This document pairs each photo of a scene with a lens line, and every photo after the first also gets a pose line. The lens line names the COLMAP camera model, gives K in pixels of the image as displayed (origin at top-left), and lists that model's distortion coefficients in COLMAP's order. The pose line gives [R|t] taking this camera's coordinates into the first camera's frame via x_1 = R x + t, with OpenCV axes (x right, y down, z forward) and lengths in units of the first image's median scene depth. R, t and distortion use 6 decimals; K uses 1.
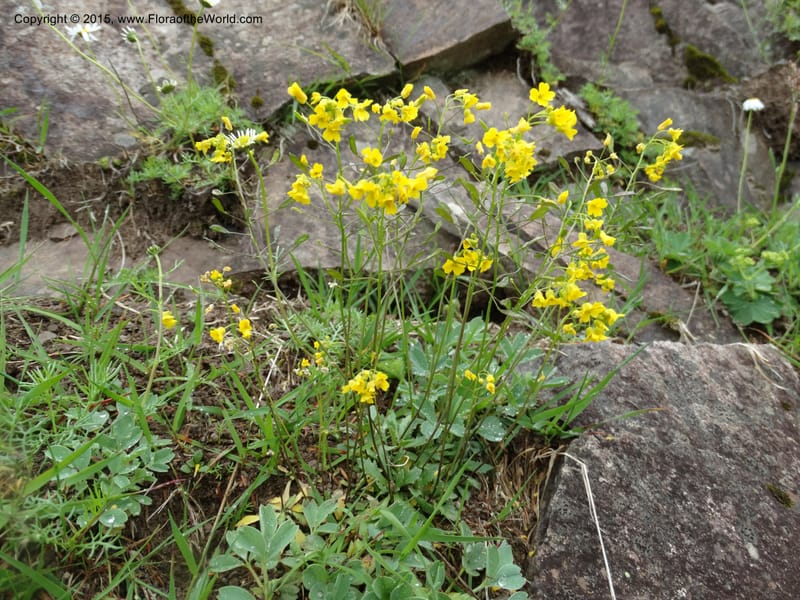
lens RADIAL K [[676.9, 0, 400.0], [0, 676.9, 300.0], [0, 0, 1]] dist [0.052263, 0.002286]
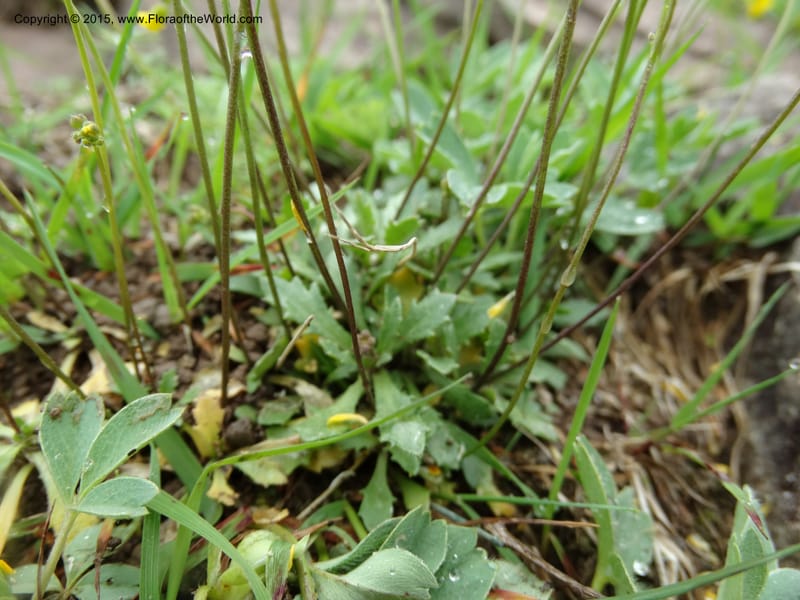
lens RADIAL K [[676.9, 0, 400.0], [0, 676.9, 300.0], [0, 0, 1]] dist [0.052263, 0.002286]
pose [[0.998593, -0.050263, 0.016883, -0.000192], [0.047976, 0.992096, 0.115951, 0.203431], [-0.022578, -0.114978, 0.993111, 0.646602]]
